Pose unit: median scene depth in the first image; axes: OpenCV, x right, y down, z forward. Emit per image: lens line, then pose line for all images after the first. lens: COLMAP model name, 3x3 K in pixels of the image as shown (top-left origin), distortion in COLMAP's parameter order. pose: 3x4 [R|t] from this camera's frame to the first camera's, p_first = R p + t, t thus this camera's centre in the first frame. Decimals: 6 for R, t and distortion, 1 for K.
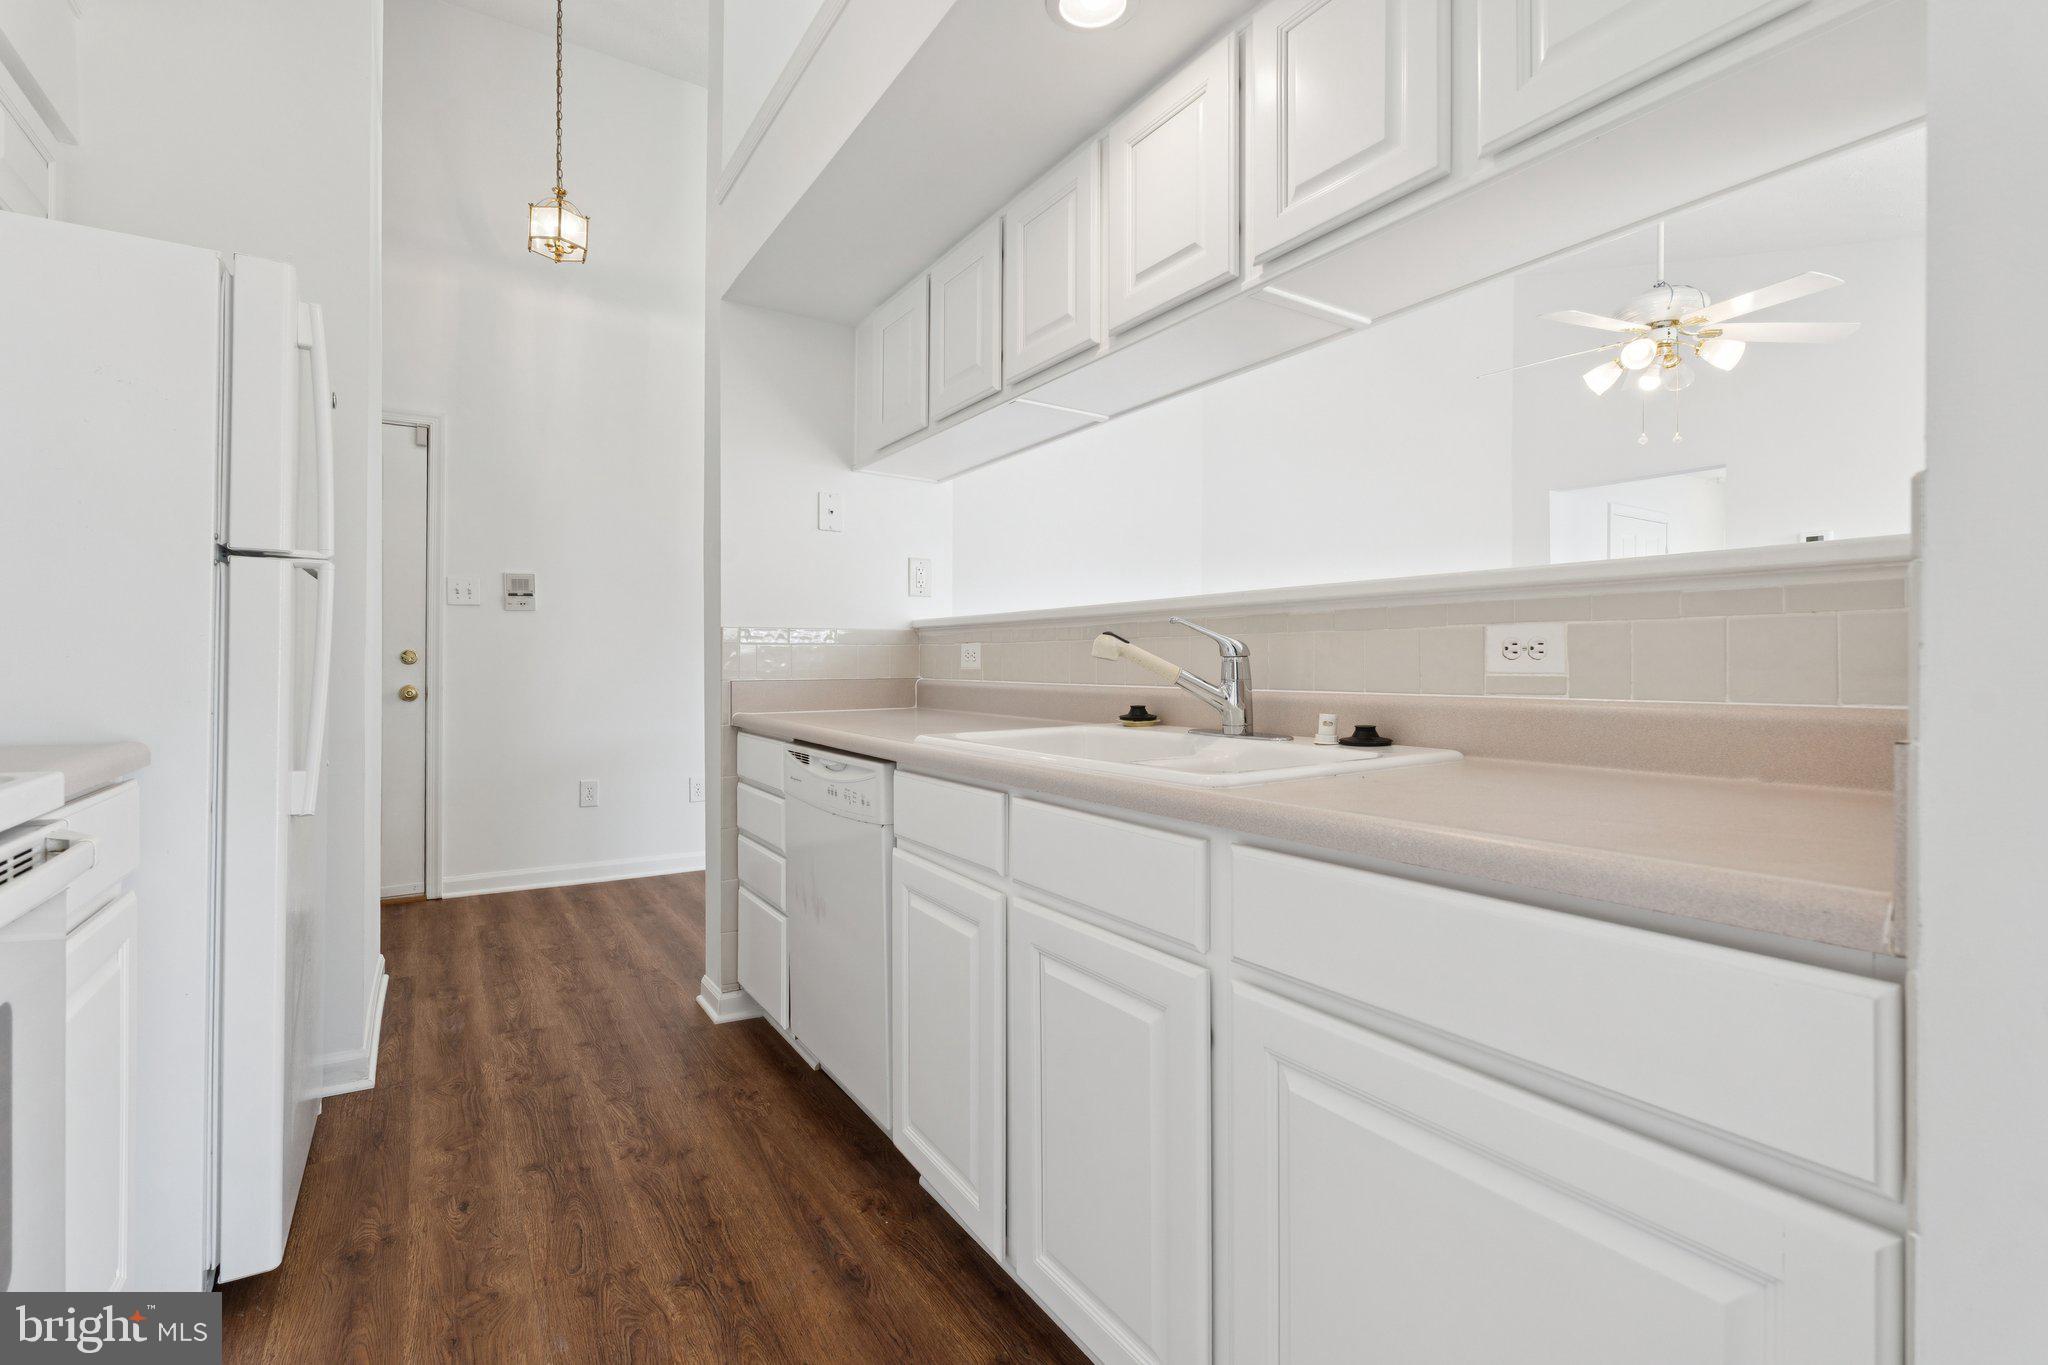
lens RADIAL K [[920.8, 0, 1018.0], [0, 920.8, 661.2], [0, 0, 1]] dist [-0.001246, -0.000360]
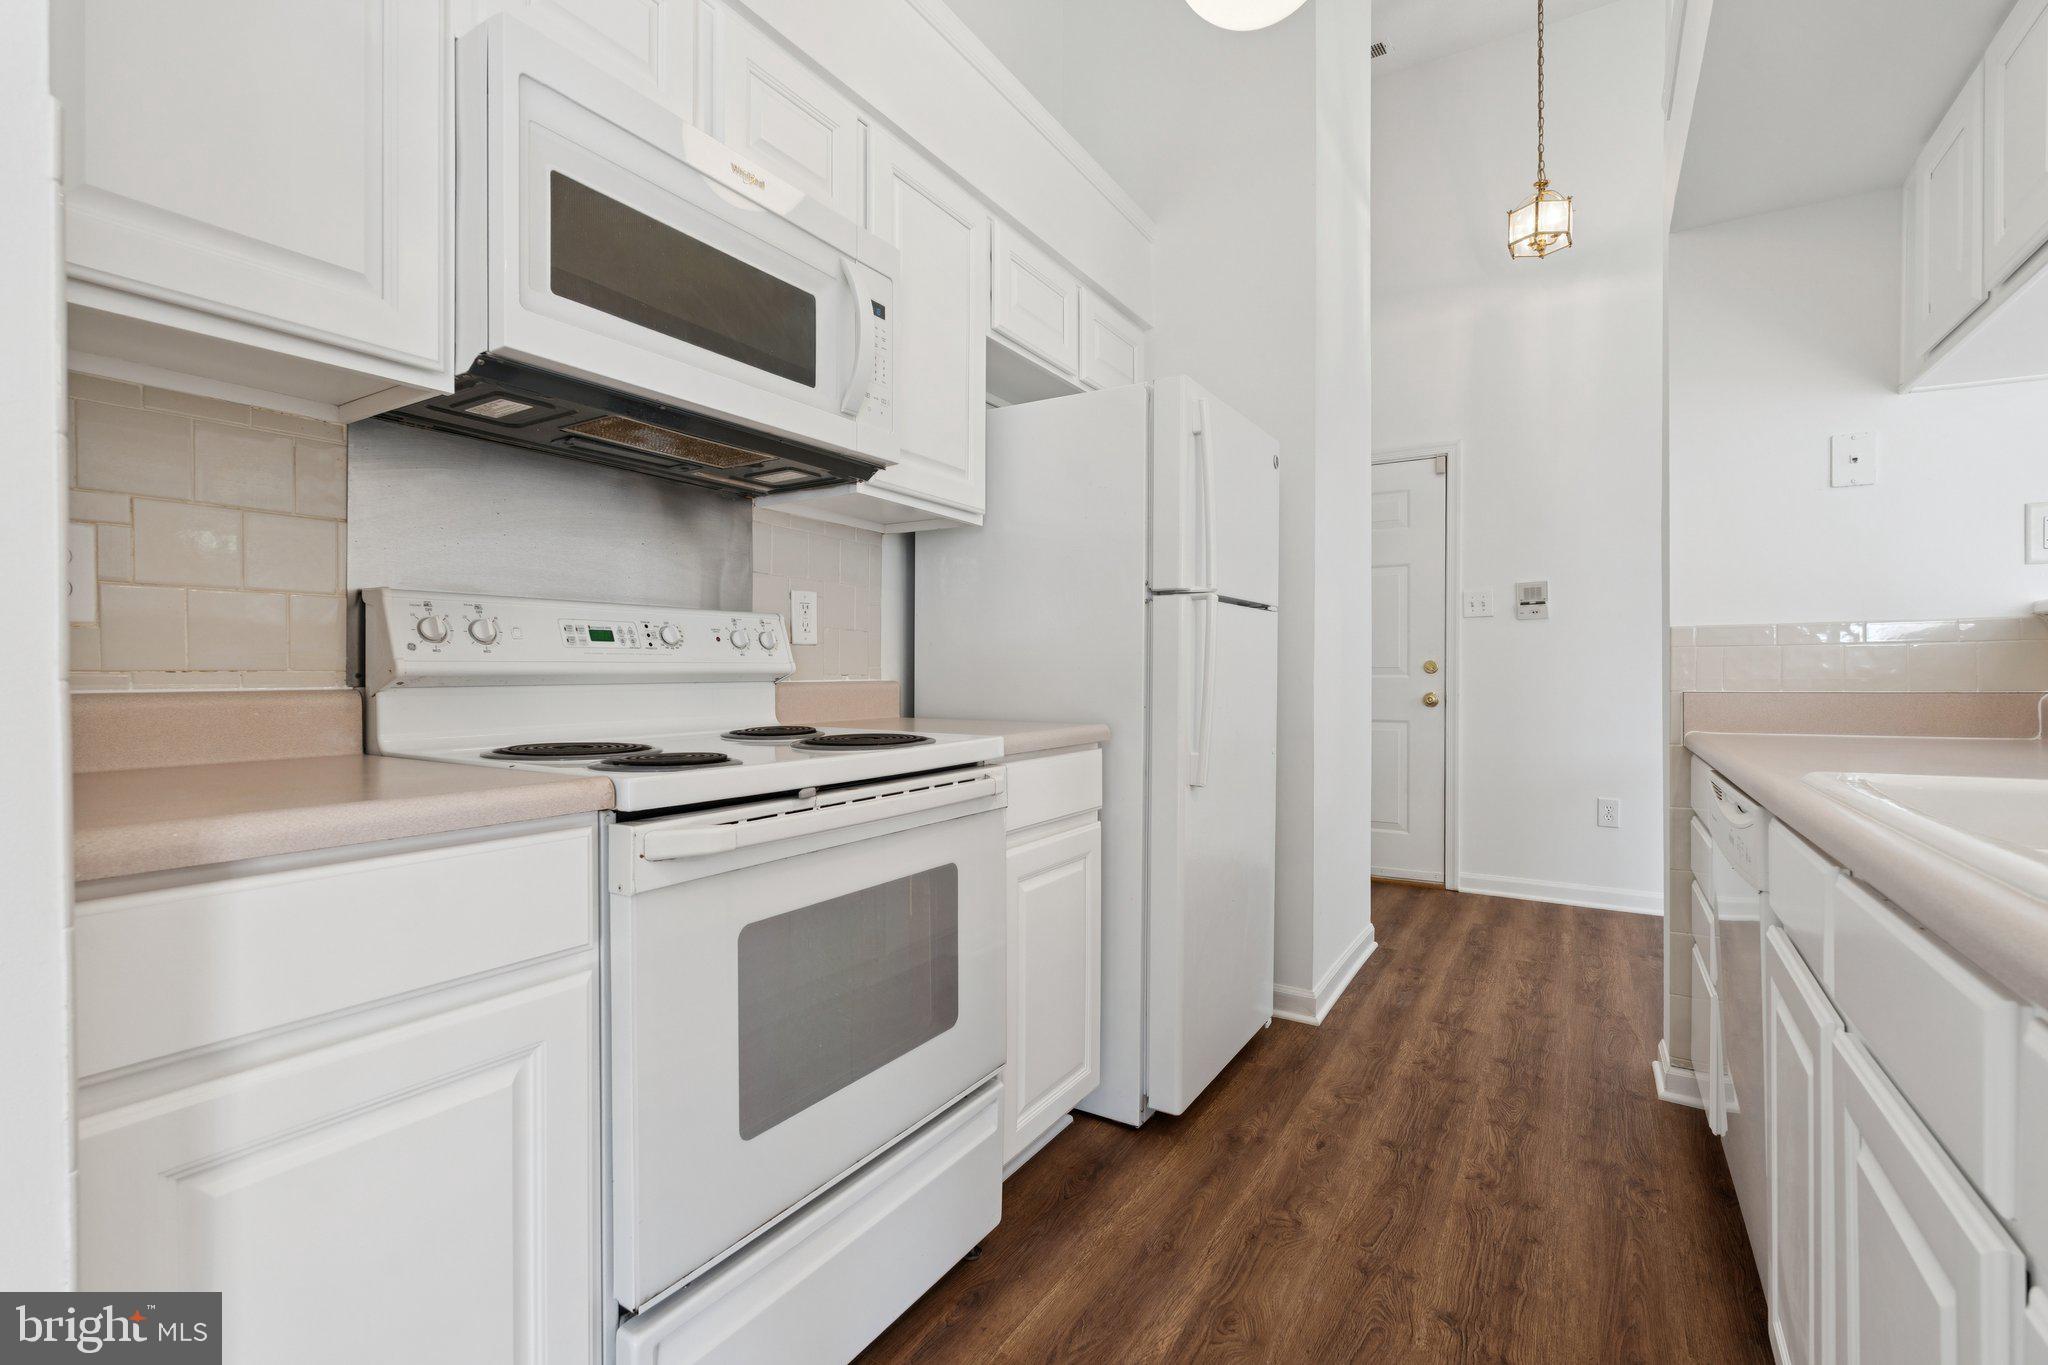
lens RADIAL K [[914.5, 0, 1014.6], [0, 914.5, 676.6], [0, 0, 1]] dist [0.000542, 0.000035]
pose [[0.434213, 0.000350, -0.900810, 0.198535], [0.004940, 0.999984, 0.002770, 0.002840], [0.900797, -0.005653, 0.434205, 0.125997]]
